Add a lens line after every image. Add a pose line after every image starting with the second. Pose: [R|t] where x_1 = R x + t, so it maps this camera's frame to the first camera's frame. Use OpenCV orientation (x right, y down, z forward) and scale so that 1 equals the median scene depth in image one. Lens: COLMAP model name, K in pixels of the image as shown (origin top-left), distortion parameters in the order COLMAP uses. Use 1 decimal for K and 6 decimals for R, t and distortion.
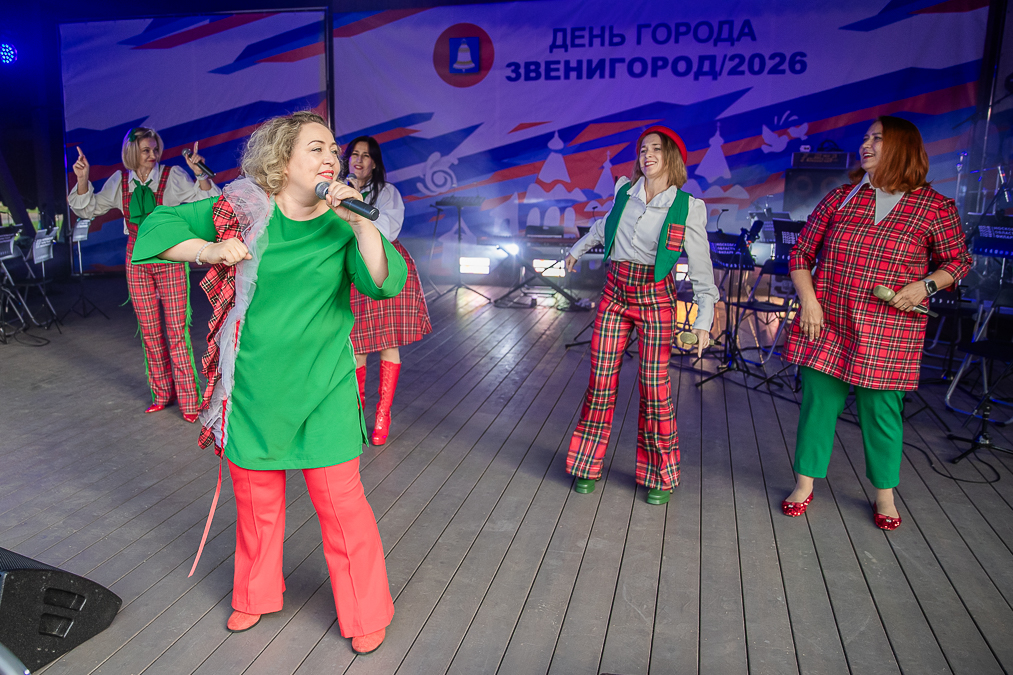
lens RADIAL K [[793.2, 0, 405.0], [0, 793.2, 311.3], [0, 0, 1]] dist [-0.110794, 0.093731]
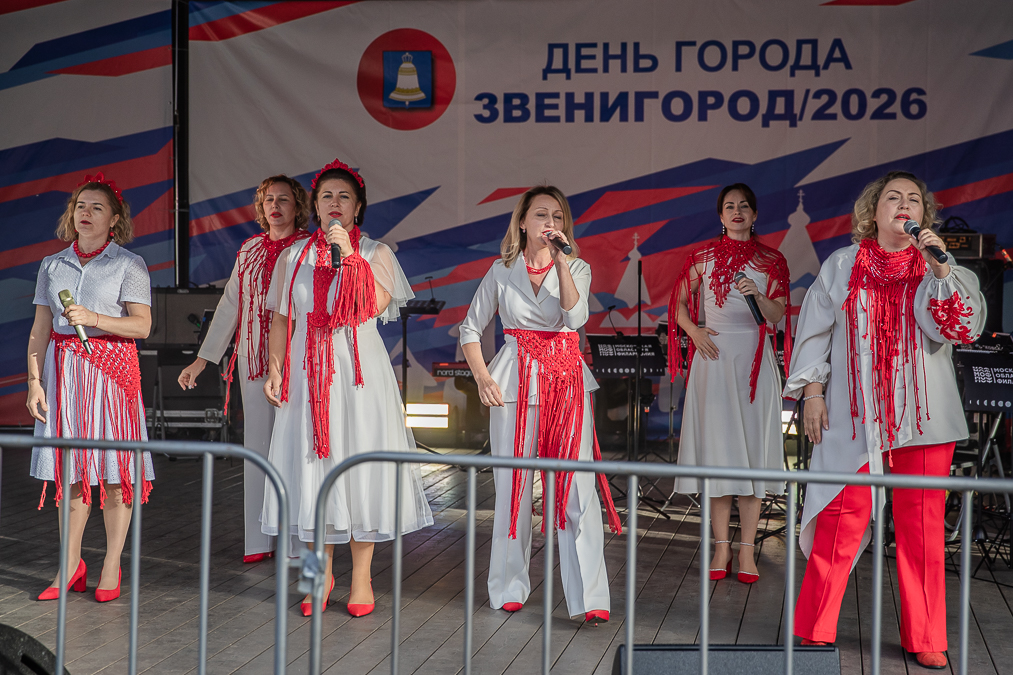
lens RADIAL K [[1730.5, 0, 525.6], [0, 1730.5, 309.6], [0, 0, 1]] dist [0.155740, 0.000000]
pose [[0.986183, 0.010734, 0.165313, -0.063092], [0.015677, 0.987374, -0.157631, 0.079903], [-0.164917, 0.158045, 0.973563, -0.358369]]
